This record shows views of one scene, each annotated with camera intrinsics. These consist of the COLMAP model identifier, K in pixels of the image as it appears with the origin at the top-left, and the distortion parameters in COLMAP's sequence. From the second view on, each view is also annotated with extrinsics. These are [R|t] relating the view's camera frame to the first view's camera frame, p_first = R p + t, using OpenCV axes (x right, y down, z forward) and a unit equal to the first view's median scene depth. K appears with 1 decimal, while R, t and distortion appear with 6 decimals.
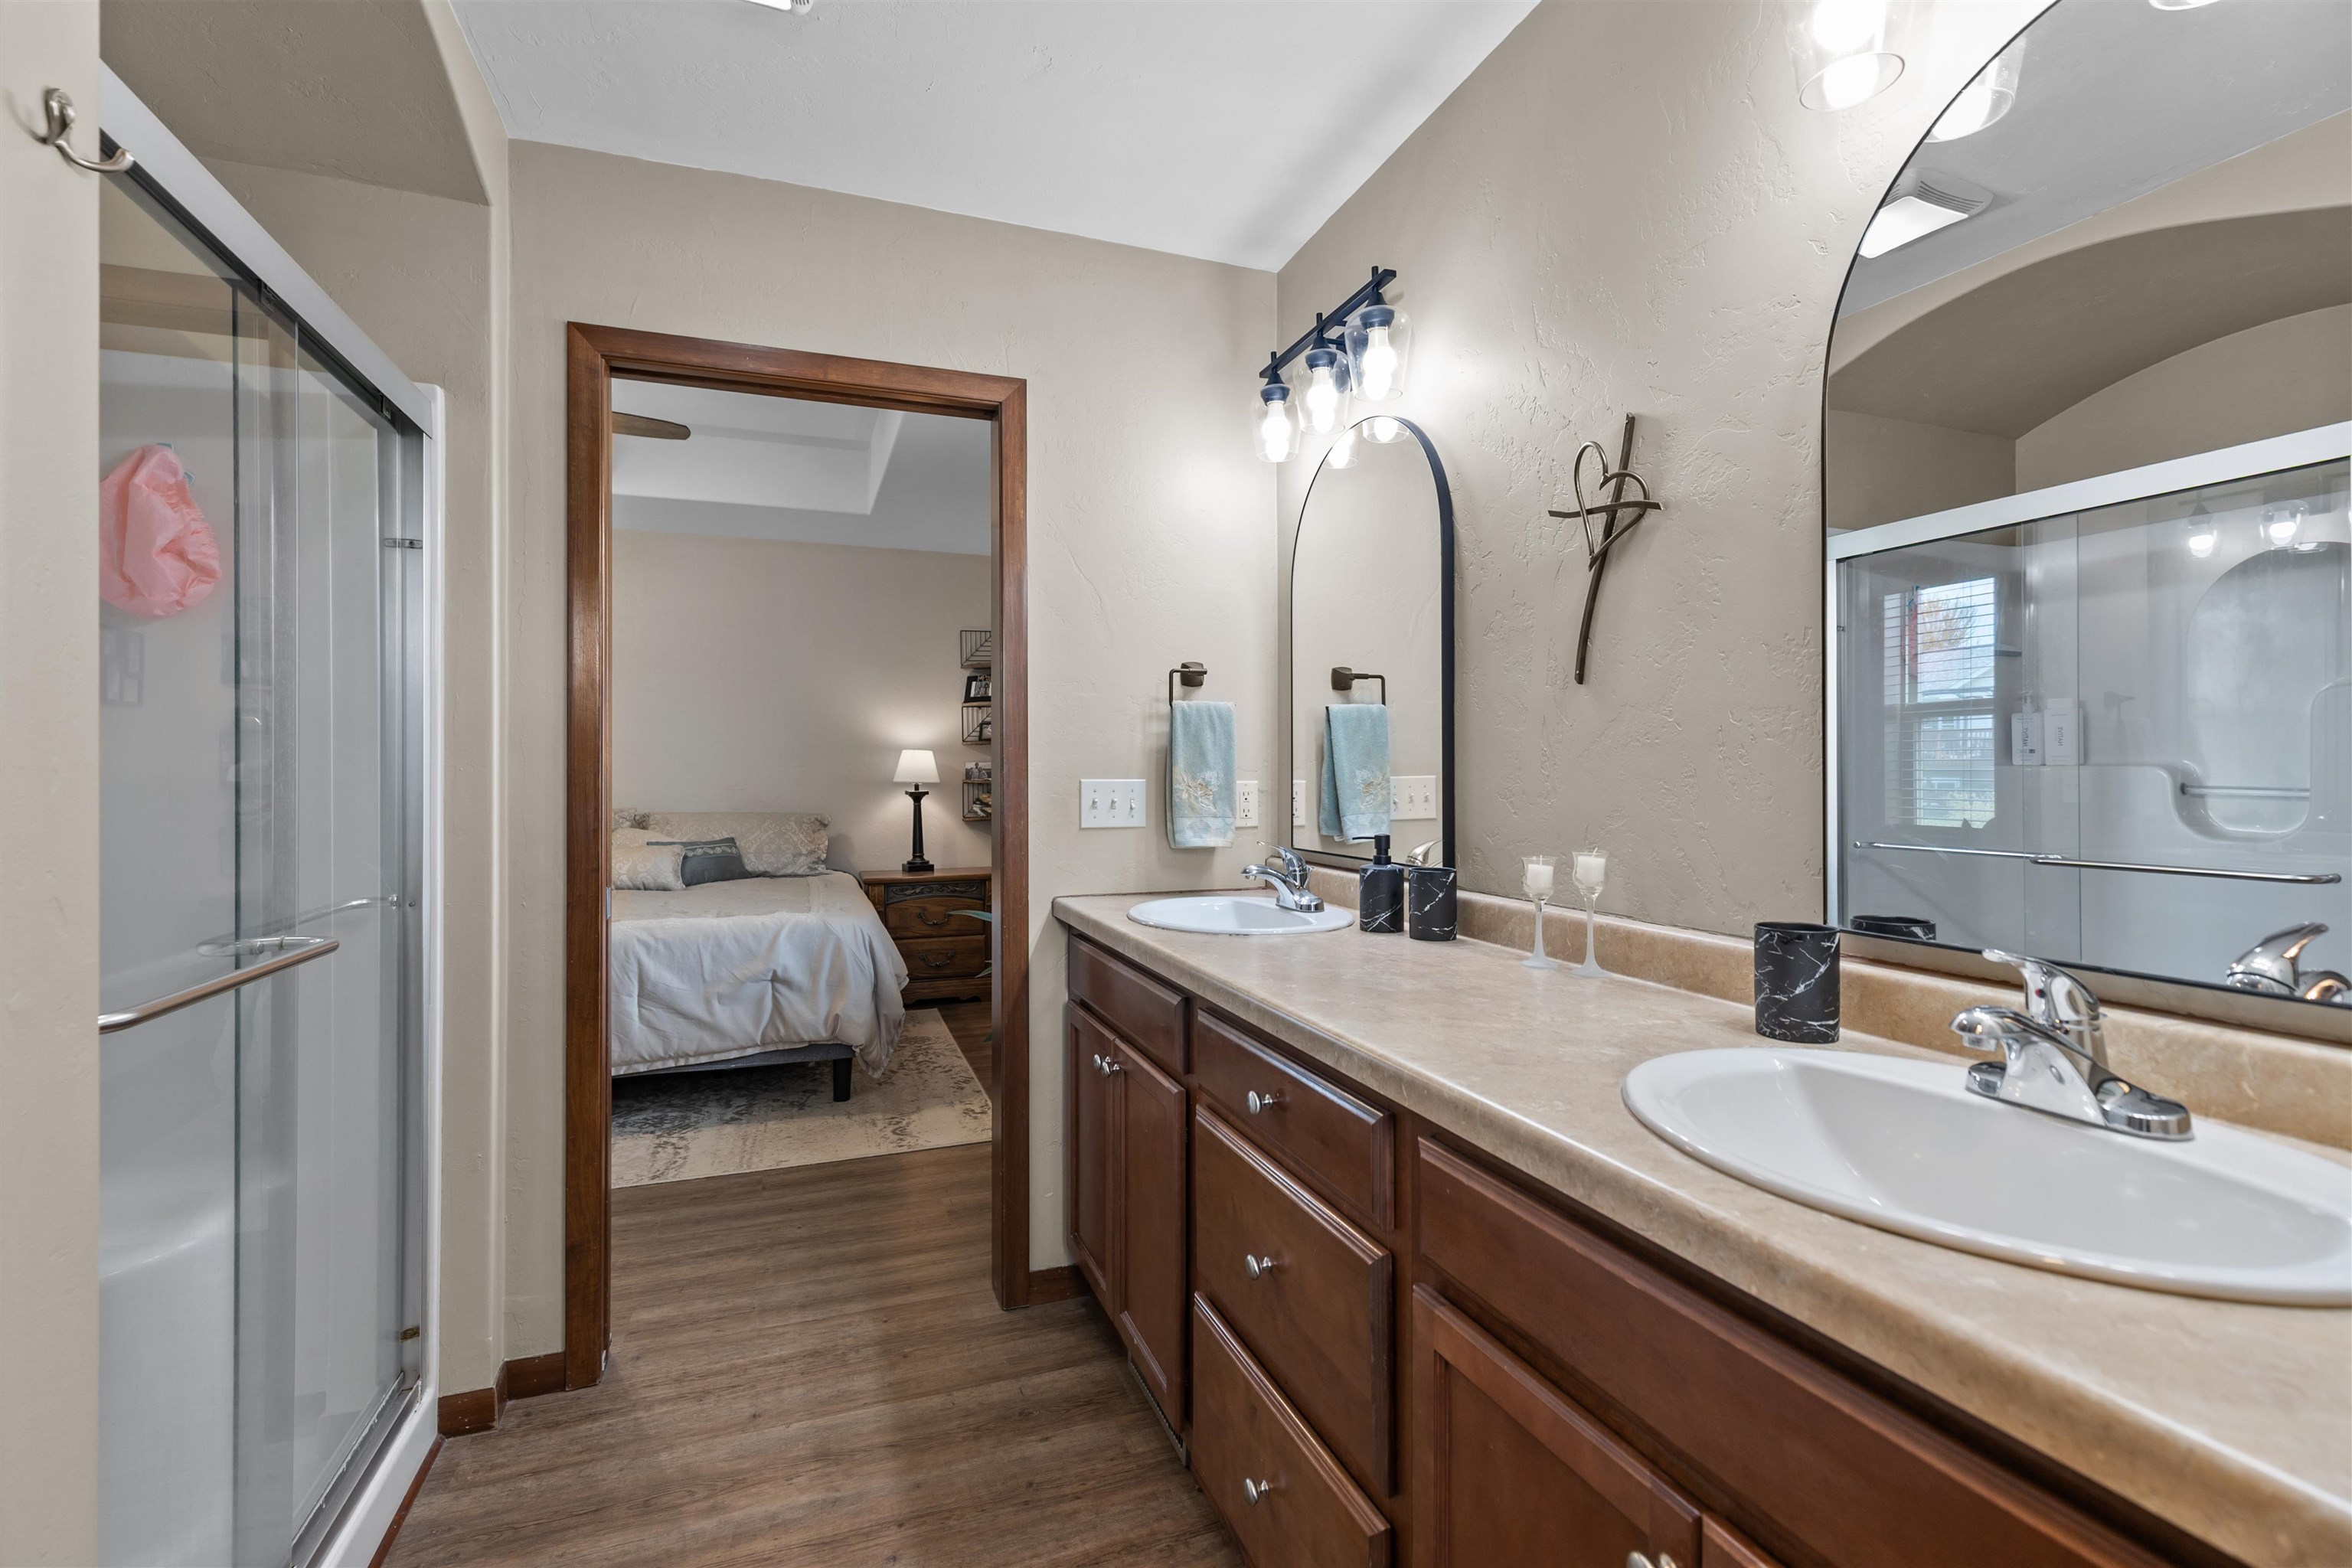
lens RADIAL K [[1068.9, 0, 1172.7], [0, 1068.9, 769.3], [0, 0, 1]] dist [0.010214, -0.002361]
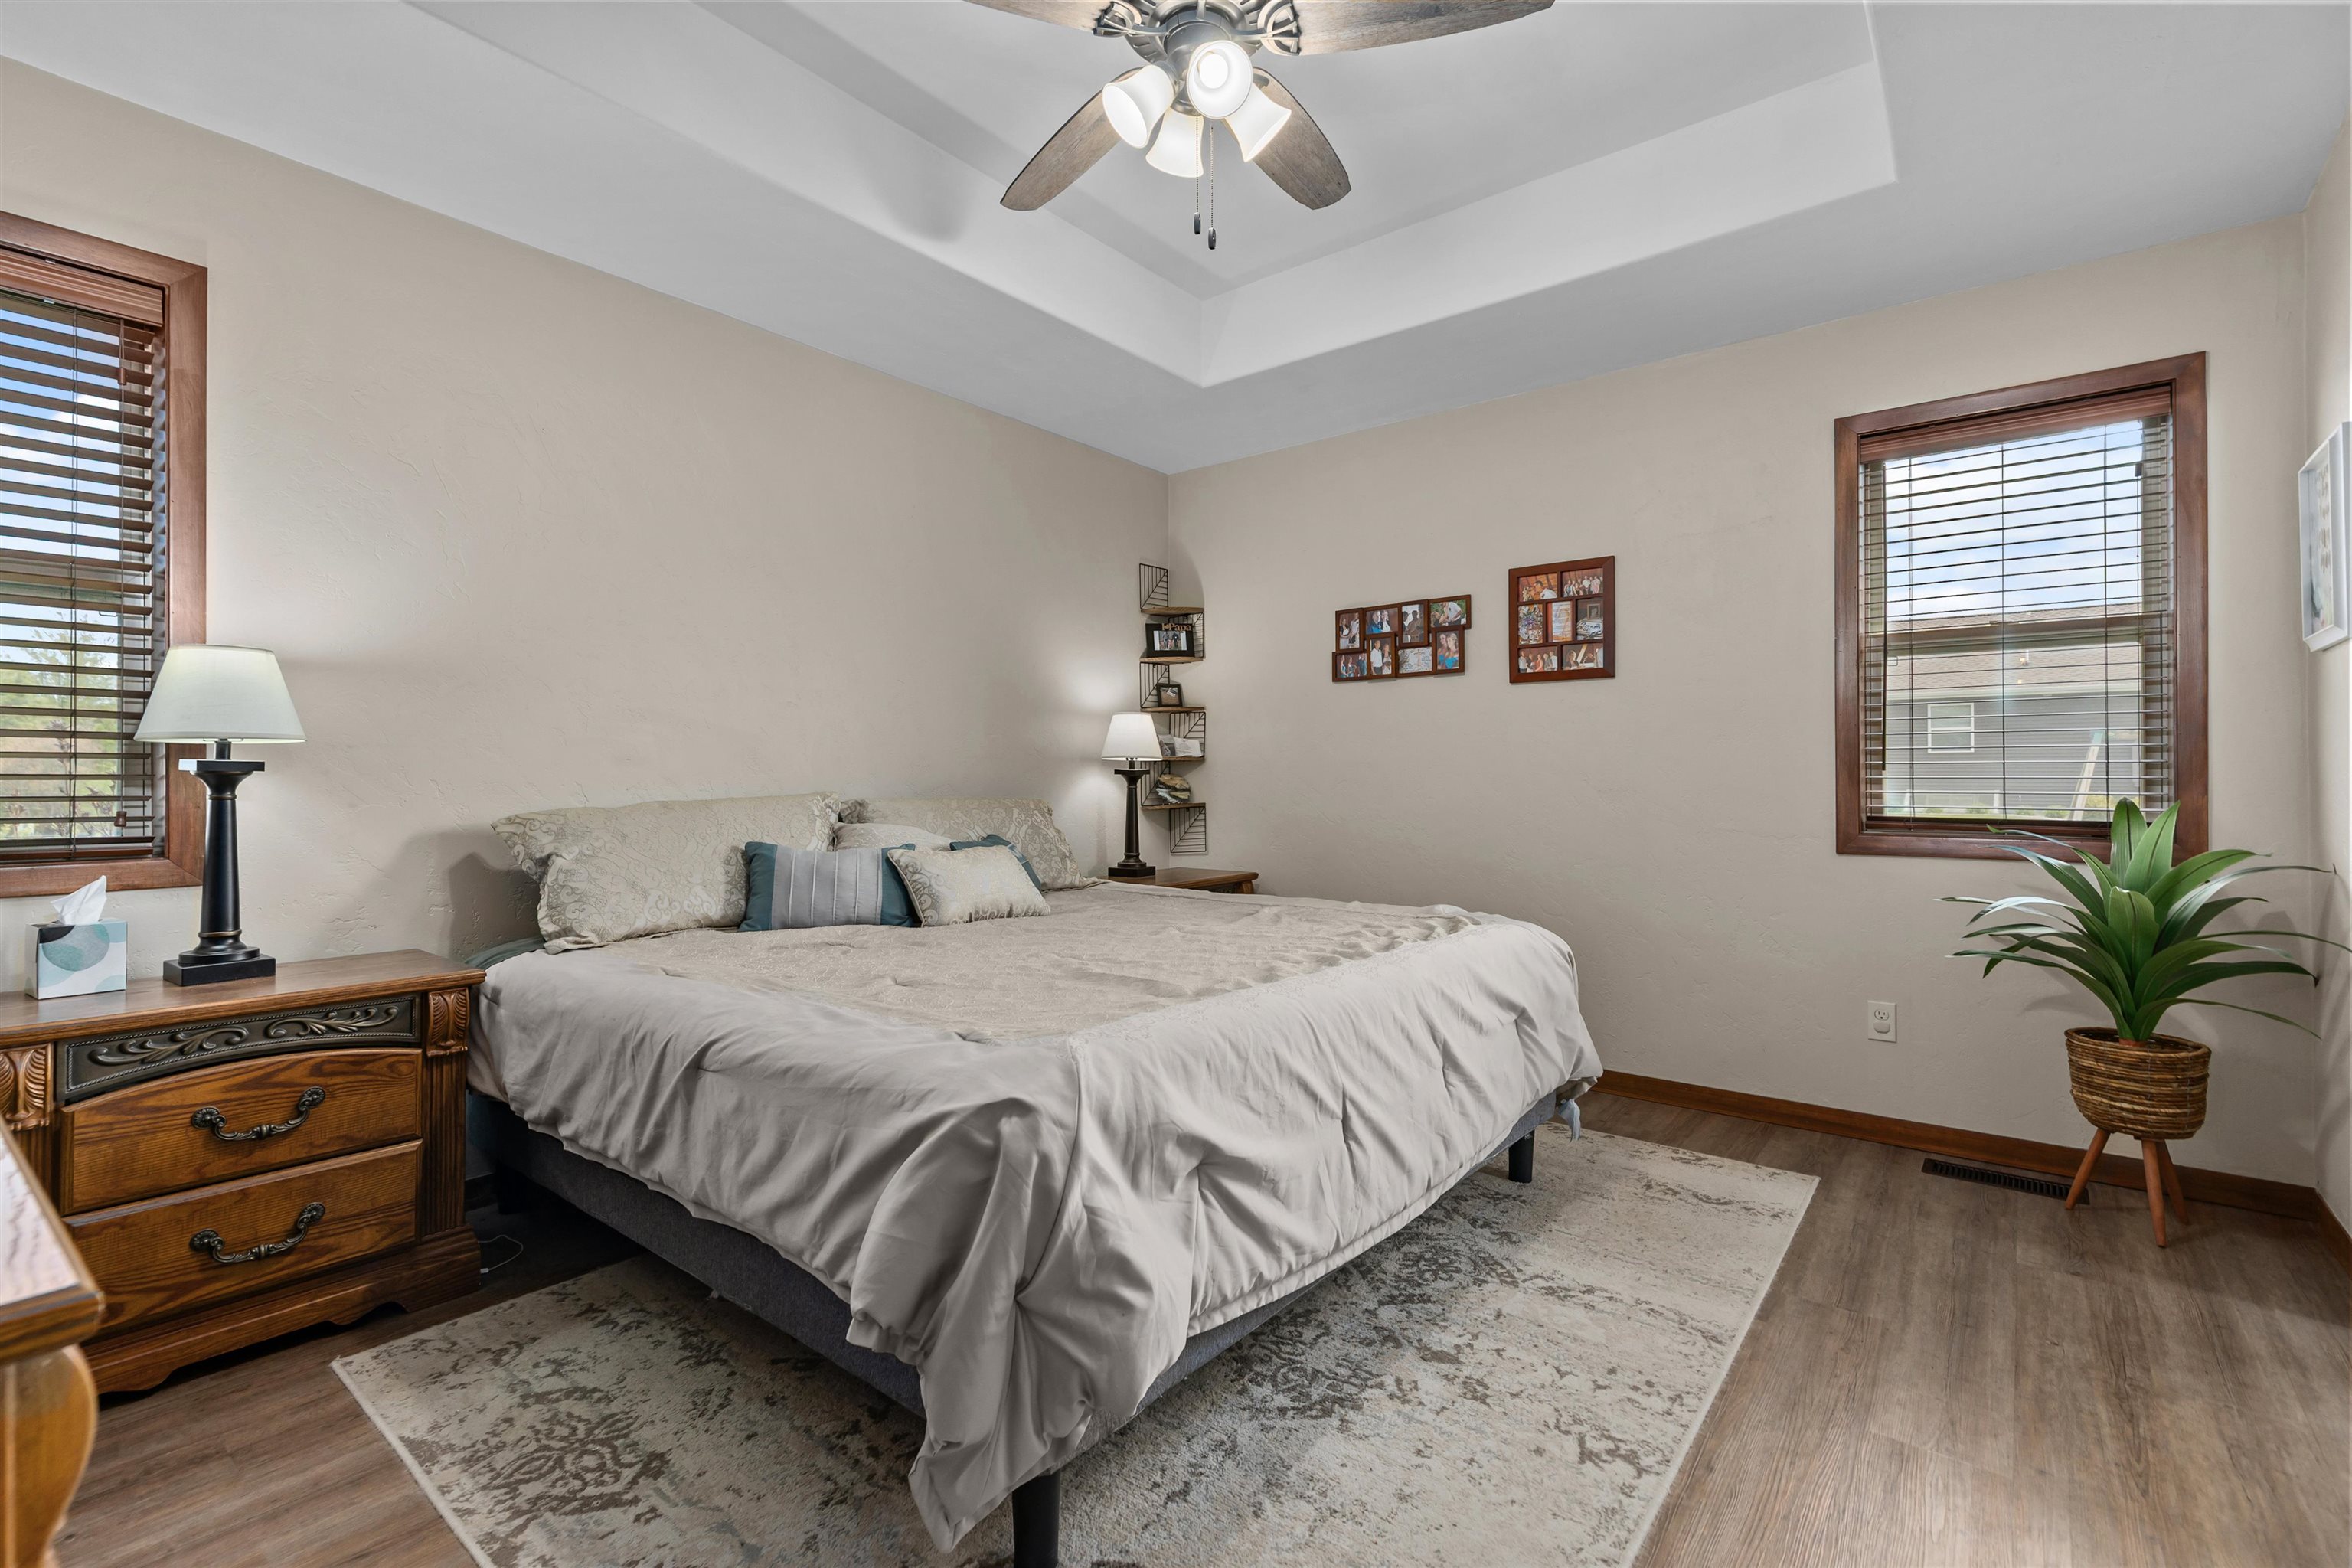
lens RADIAL K [[1068.9, 0, 1162.5], [0, 1068.9, 782.7], [0, 0, 1]] dist [0.010214, -0.002361]
pose [[0.852742, -0.004811, 0.522310, -0.953861], [-0.002256, 0.999914, 0.012893, 0.030203], [-0.522328, -0.012173, 0.852658, 0.536735]]
